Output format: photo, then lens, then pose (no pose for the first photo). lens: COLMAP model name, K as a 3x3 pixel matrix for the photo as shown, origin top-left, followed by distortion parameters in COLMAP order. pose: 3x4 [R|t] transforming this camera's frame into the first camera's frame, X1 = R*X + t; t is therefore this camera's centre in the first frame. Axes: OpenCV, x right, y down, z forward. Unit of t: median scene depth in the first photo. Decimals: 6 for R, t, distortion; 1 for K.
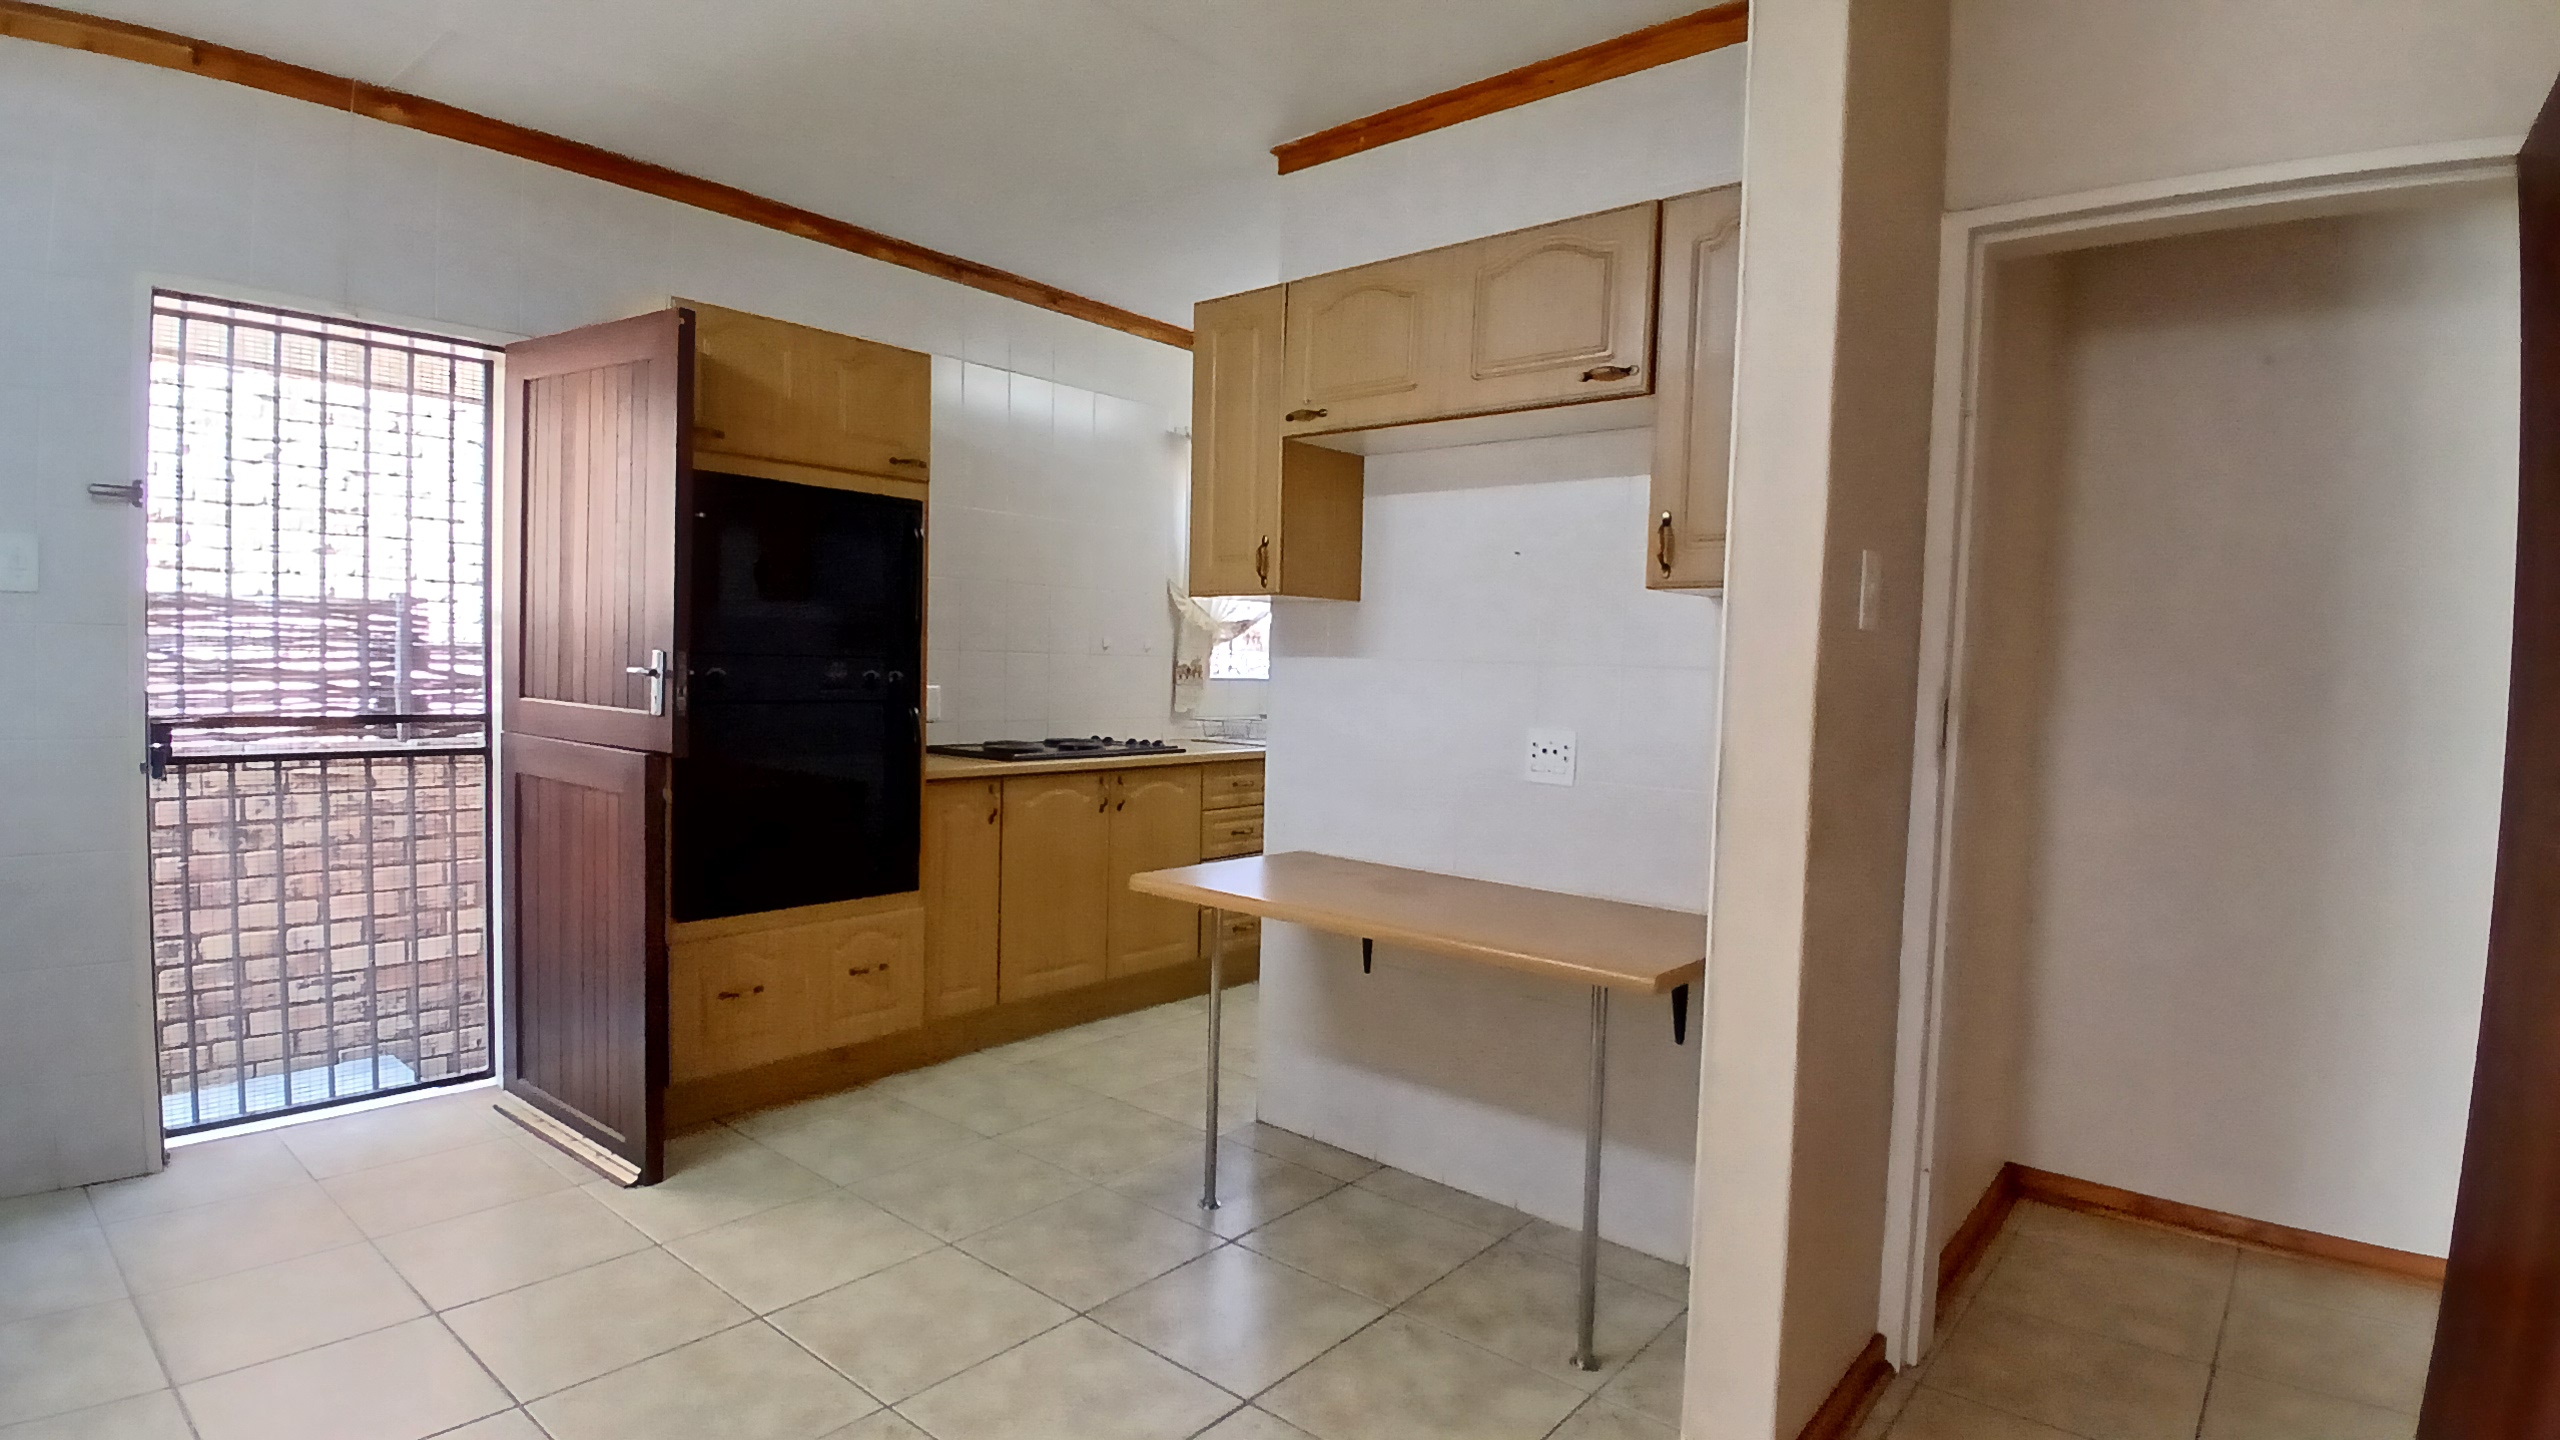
lens RADIAL K [[1282.4, 0, 1280.0], [0, 1282.4, 720.0], [0, 0, 1]] dist [0.001492, -0.039491]
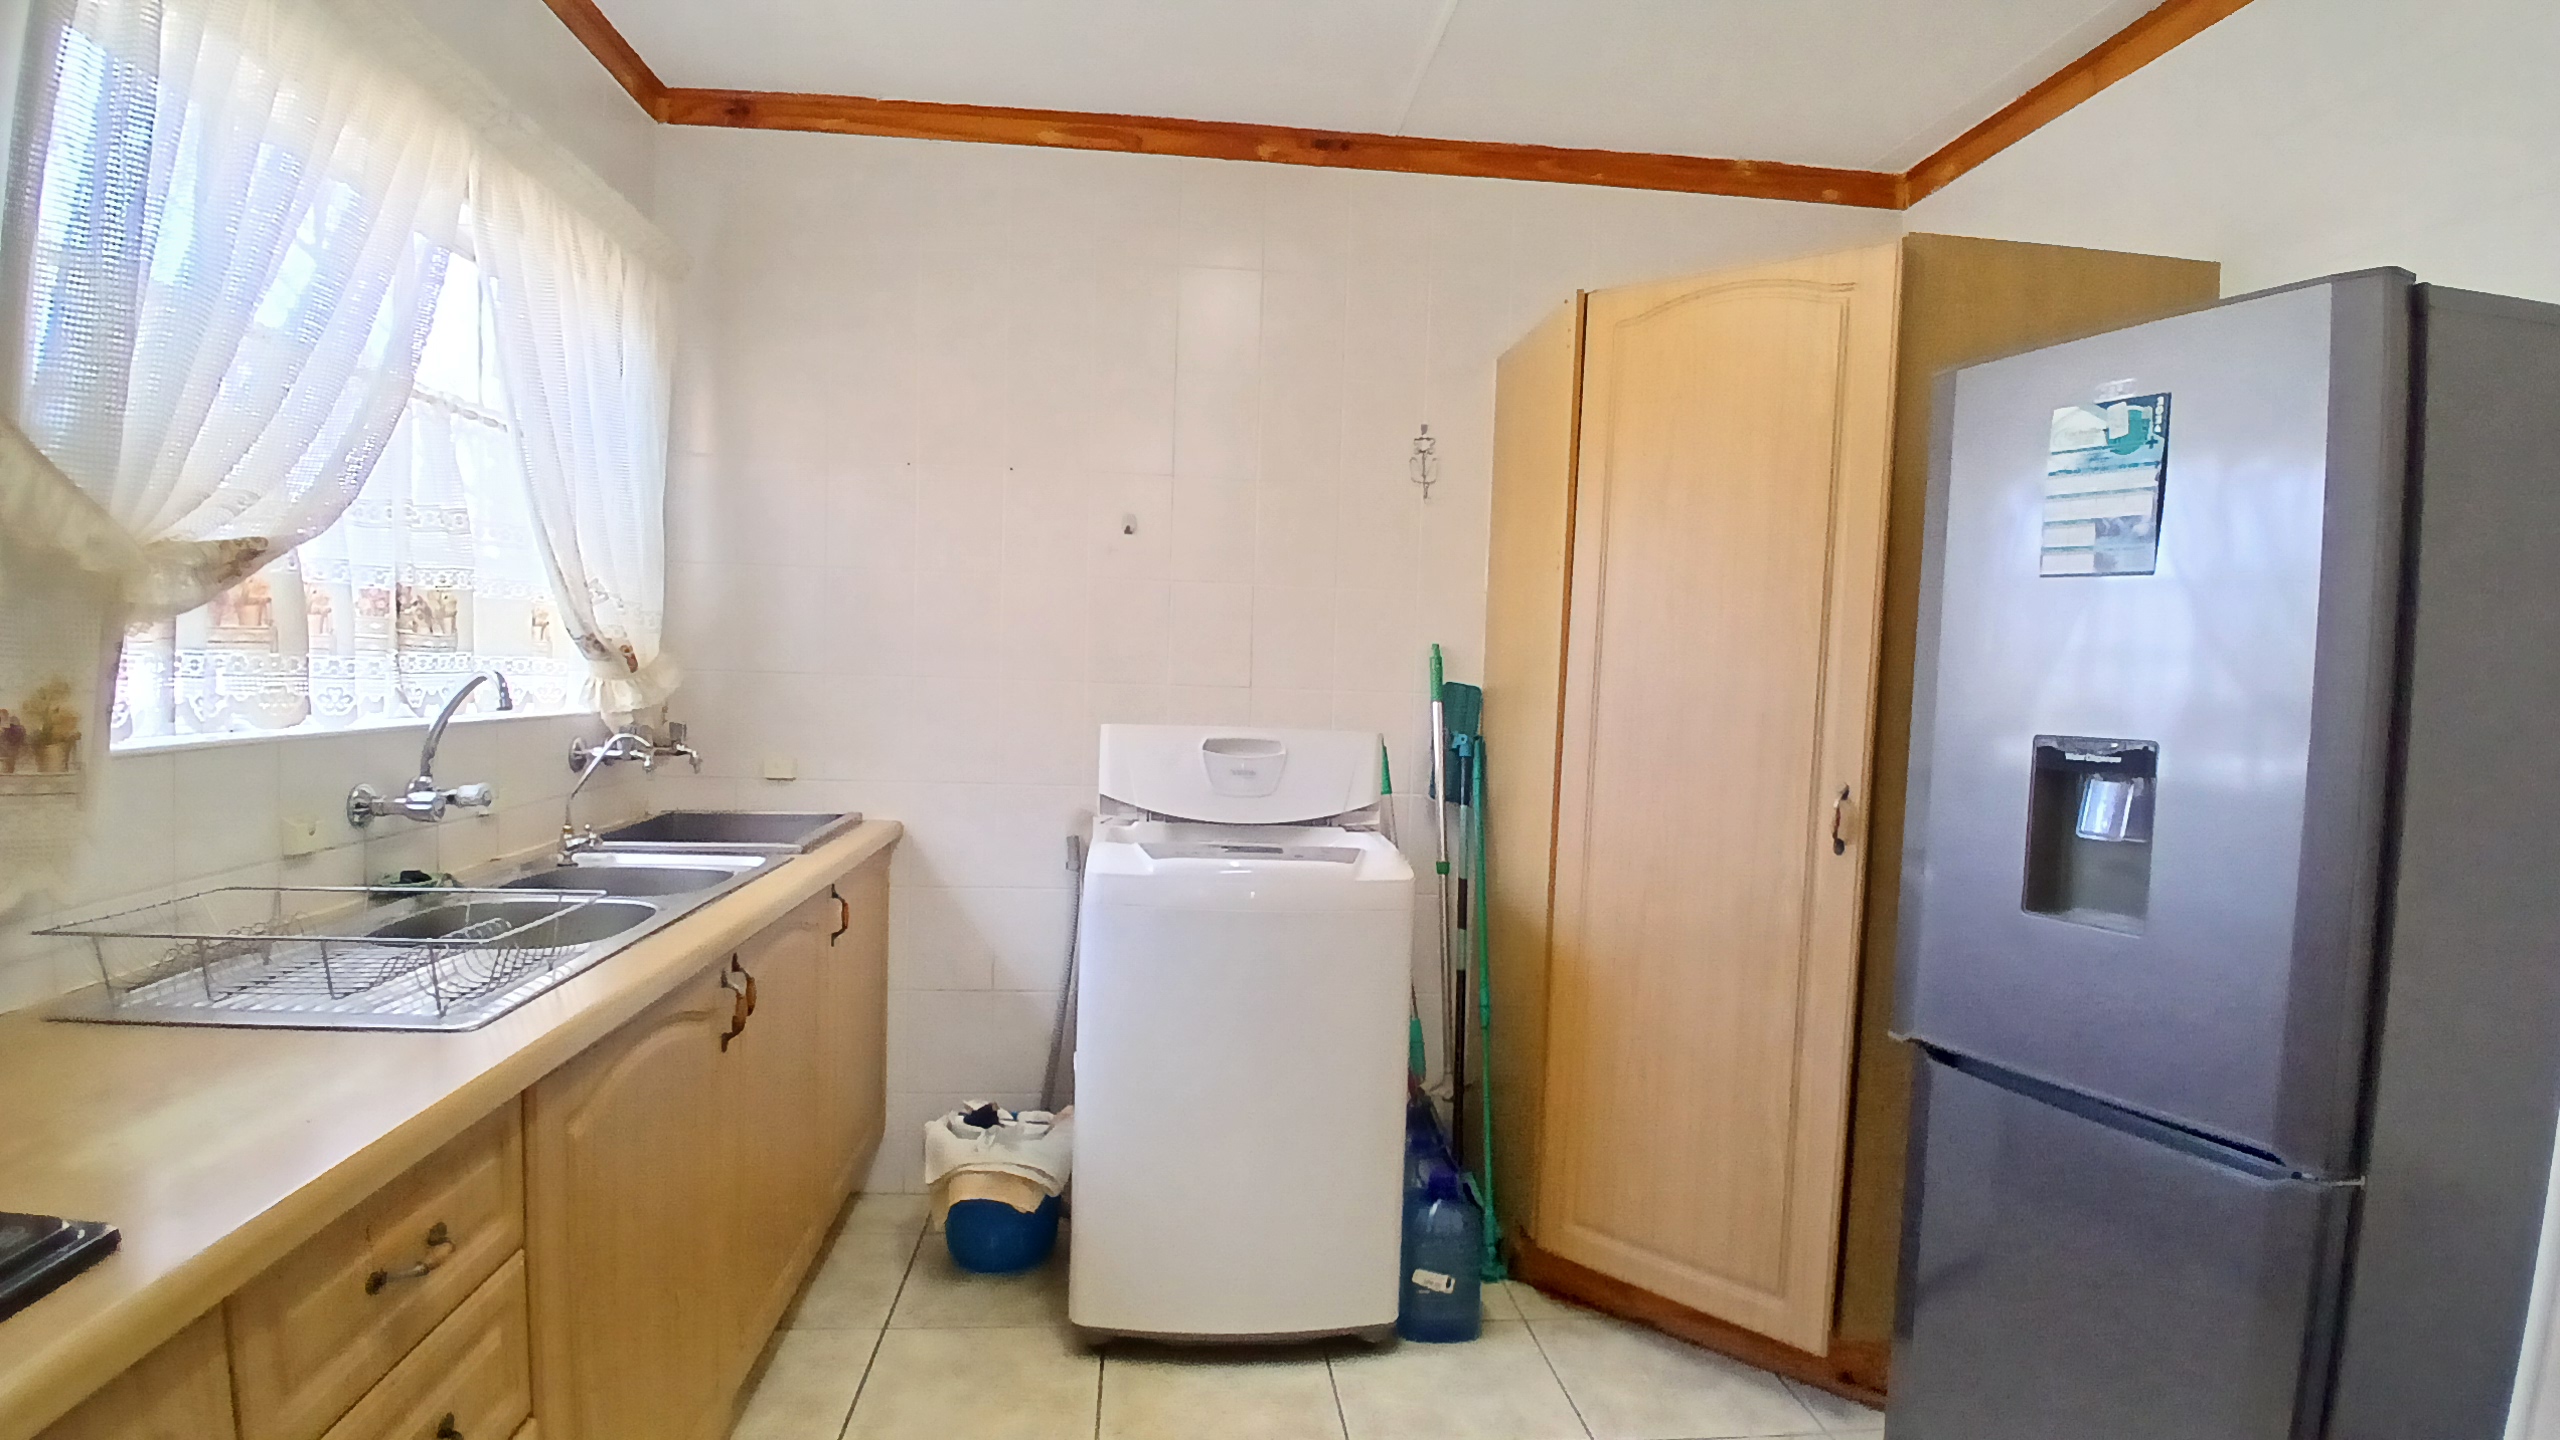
lens RADIAL K [[1282.4, 0, 1280.0], [0, 1282.4, 720.0], [0, 0, 1]] dist [0.001492, -0.039491]
pose [[0.710931, -0.050381, 0.701455, -0.072572], [0.024213, 0.998593, 0.047183, -0.053663], [-0.702845, -0.016560, 0.711151, 0.762332]]
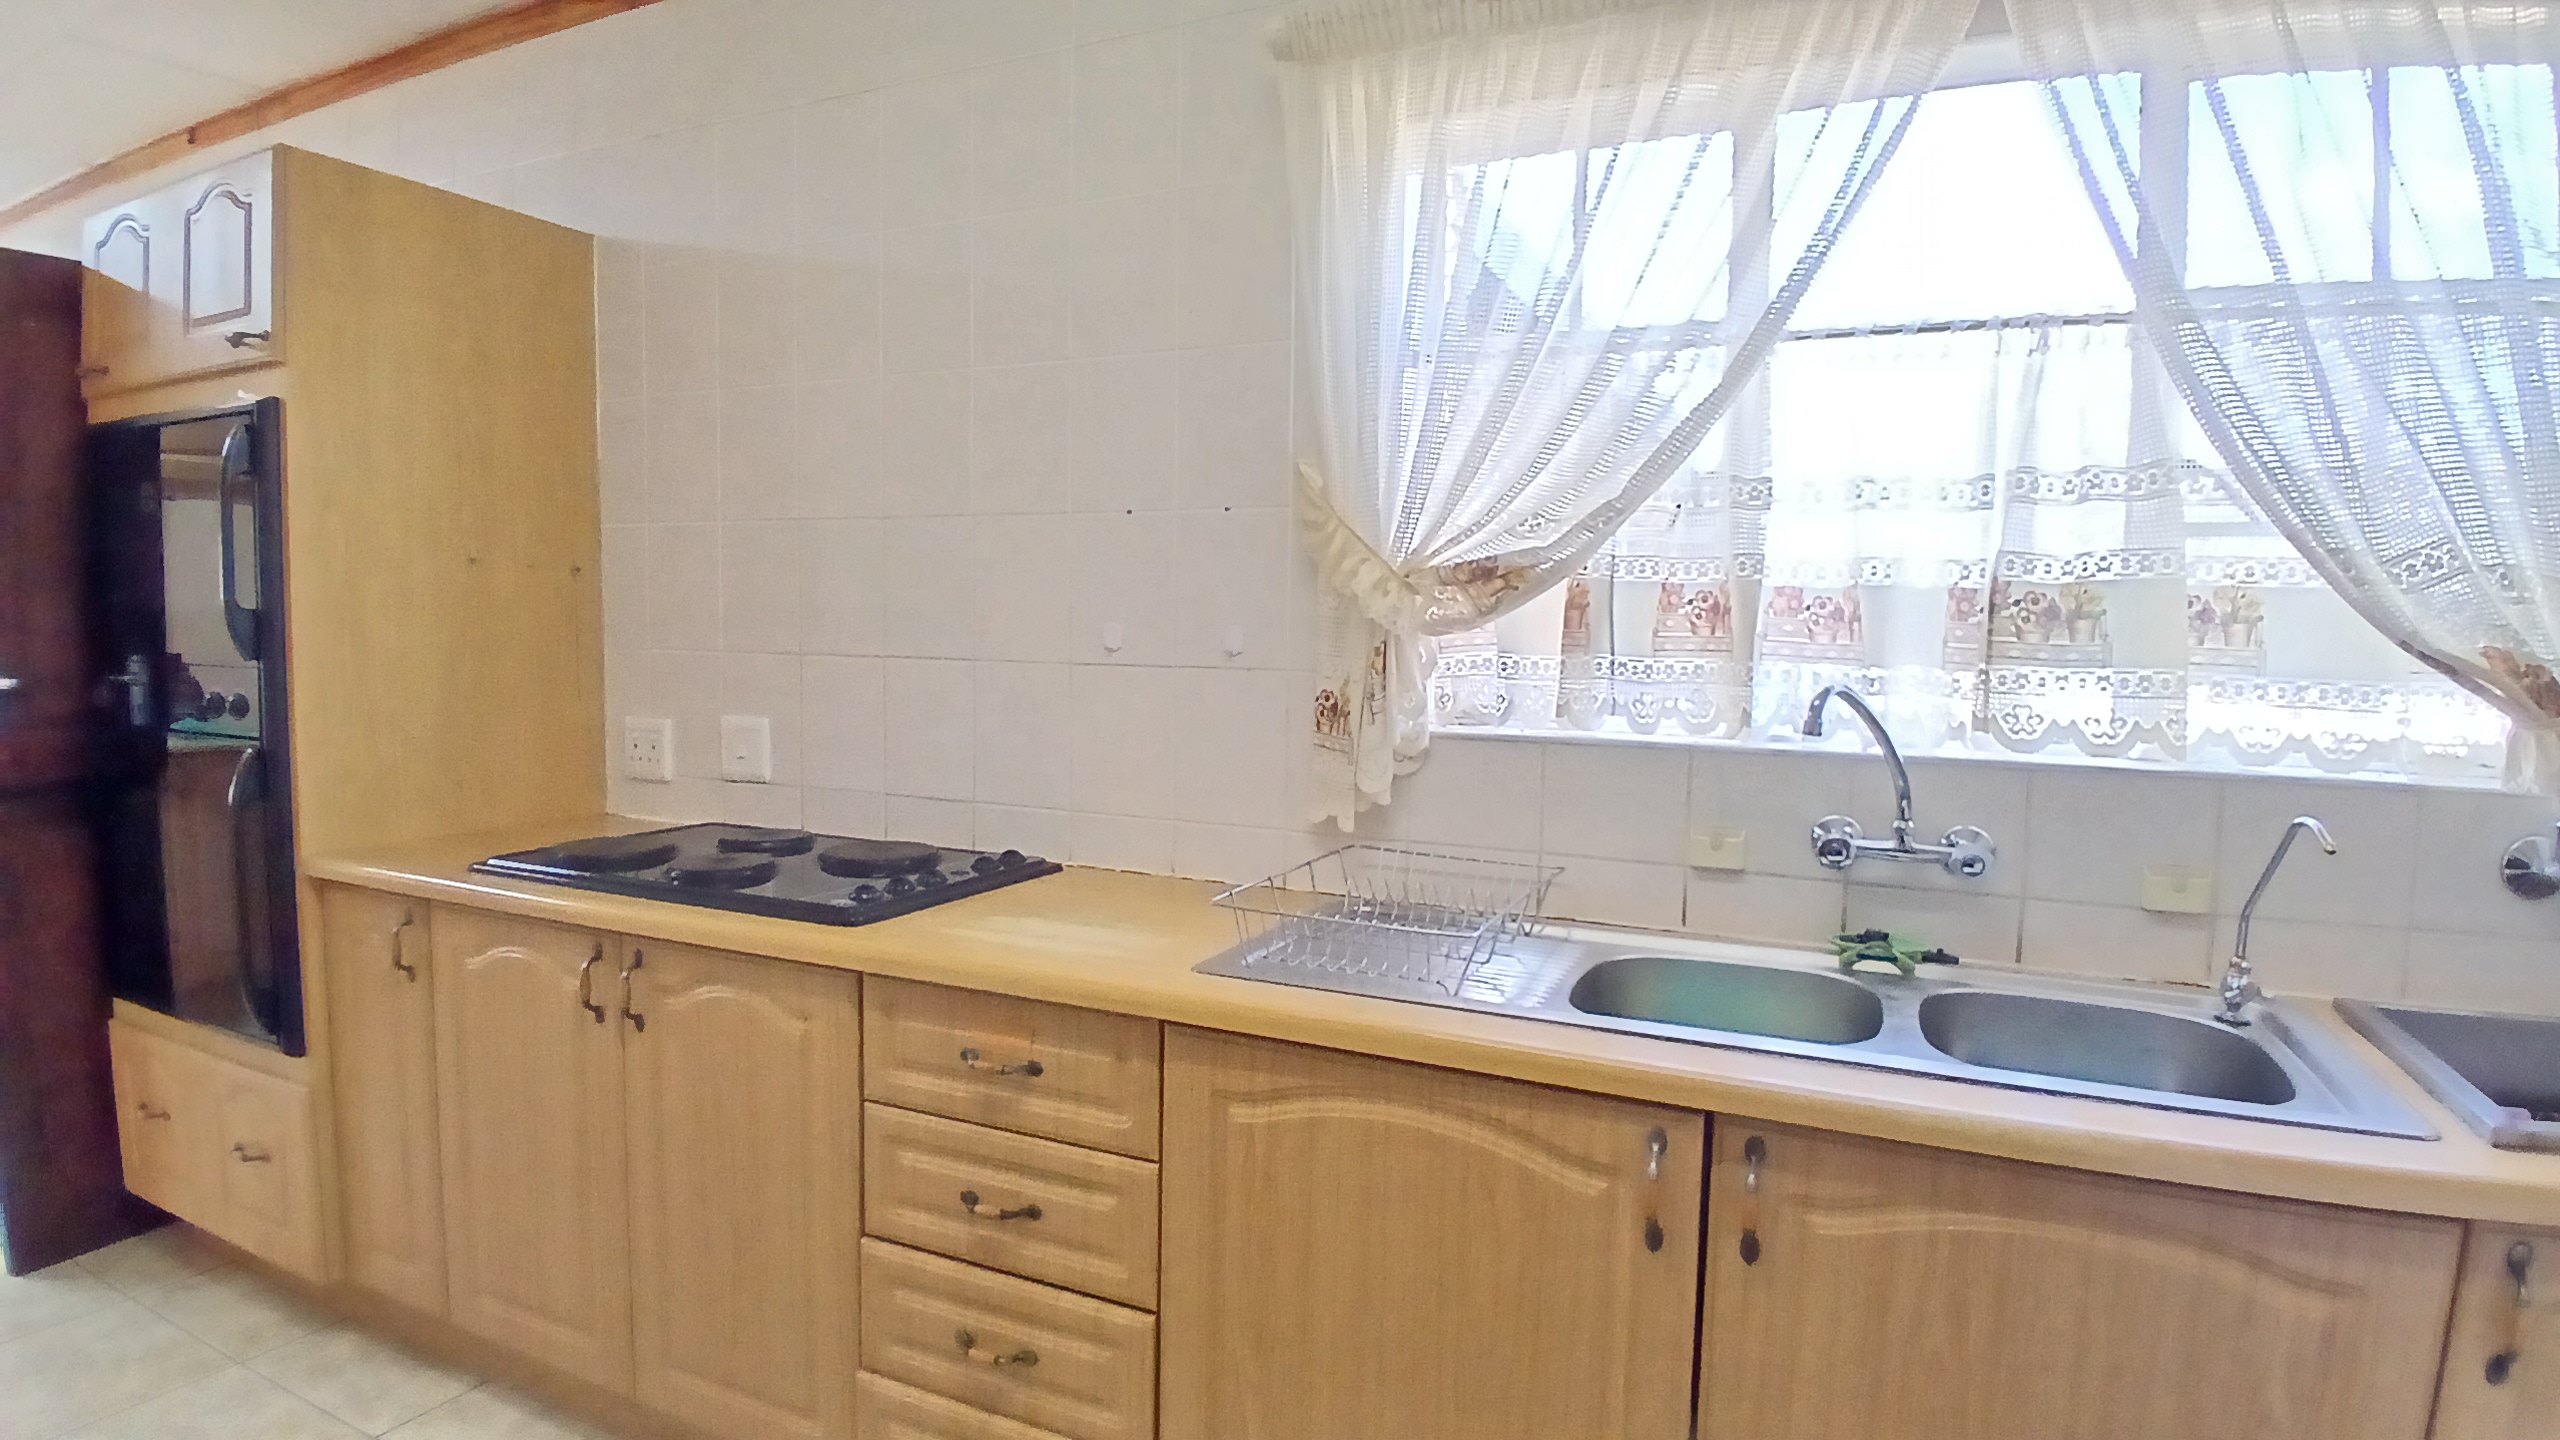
lens RADIAL K [[1282.4, 0, 1280.0], [0, 1282.4, 720.0], [0, 0, 1]] dist [0.001492, -0.039491]
pose [[0.252447, 0.053019, -0.966157, 0.307307], [-0.046562, 0.998007, 0.042601, -0.055197], [0.966490, 0.034232, 0.254412, 1.019421]]
